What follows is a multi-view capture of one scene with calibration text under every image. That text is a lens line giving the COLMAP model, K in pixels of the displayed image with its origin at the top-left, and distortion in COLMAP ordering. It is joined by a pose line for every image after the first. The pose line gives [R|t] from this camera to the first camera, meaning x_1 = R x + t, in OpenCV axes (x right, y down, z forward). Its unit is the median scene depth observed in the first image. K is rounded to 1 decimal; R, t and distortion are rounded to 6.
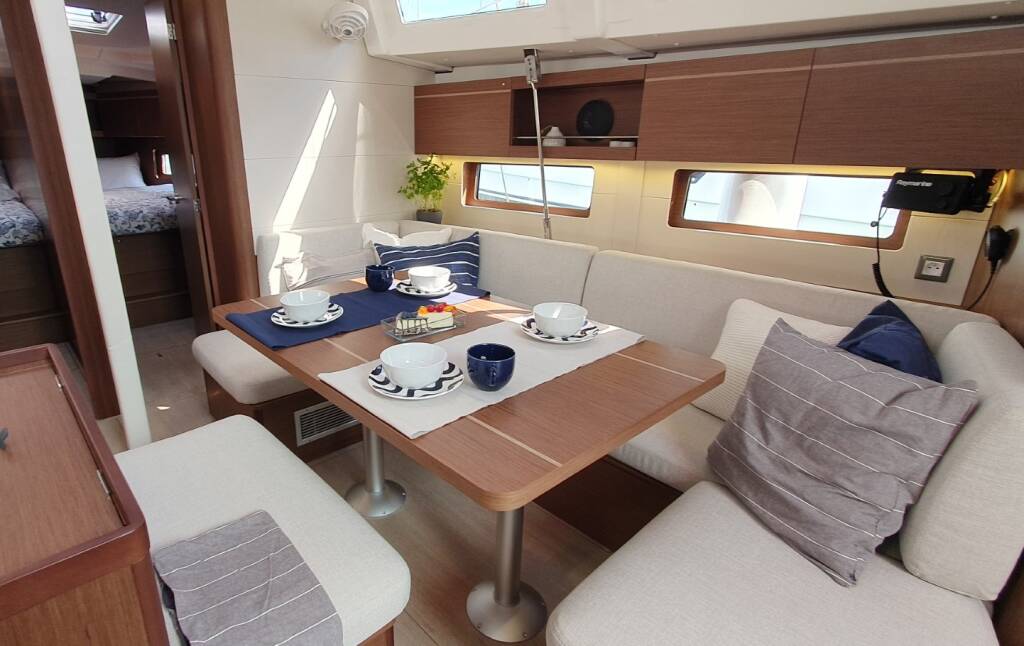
lens RADIAL K [[546.3, 0, 442.6], [0, 546.3, 329.8], [0, 0, 1]] dist [0.003111, 0.000315]
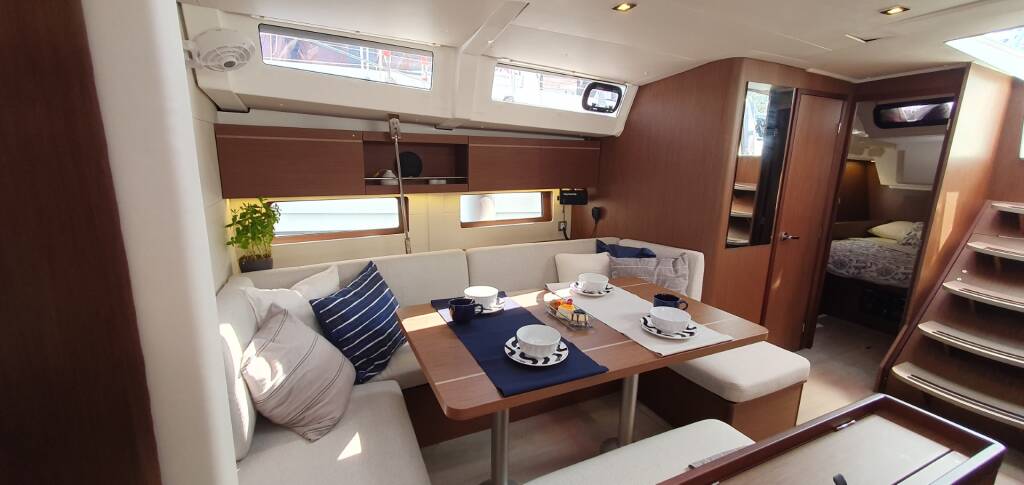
lens RADIAL K [[407.9, 0, 513.2], [0, 407.9, 241.3], [0, 0, 1]] dist [0.002100, 0.000013]
pose [[0.257603, -0.187963, 0.947792, -0.747686], [0.304159, 0.946806, 0.105099, -0.253210], [-0.917130, 0.261206, 0.301071, 0.548554]]
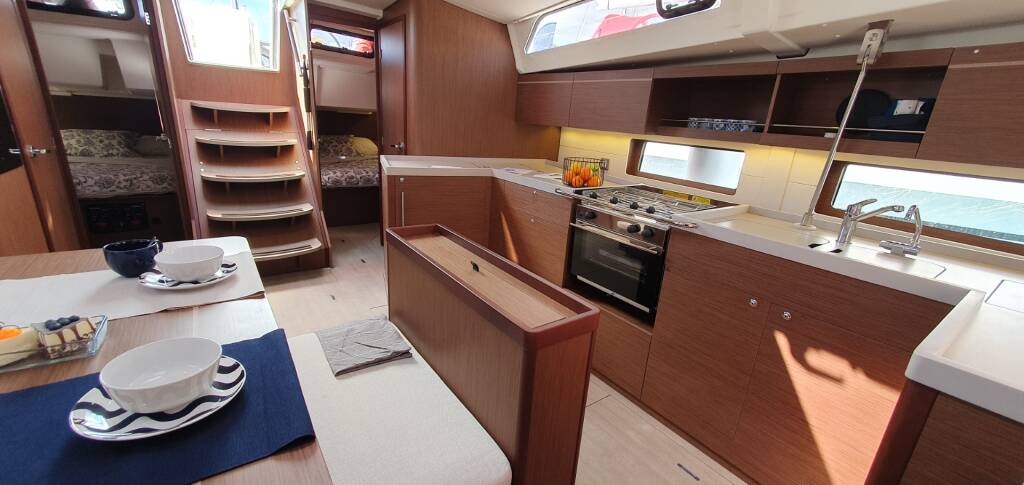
lens RADIAL K [[407.8, 0, 508.6], [0, 407.8, 244.4], [0, 0, 1]] dist [0.001386, 0.000159]
pose [[-0.995091, -0.083628, 0.052915, -0.434704], [-0.034960, 0.797274, 0.602604, -0.295615], [-0.092582, 0.597796, -0.796284, 0.897673]]
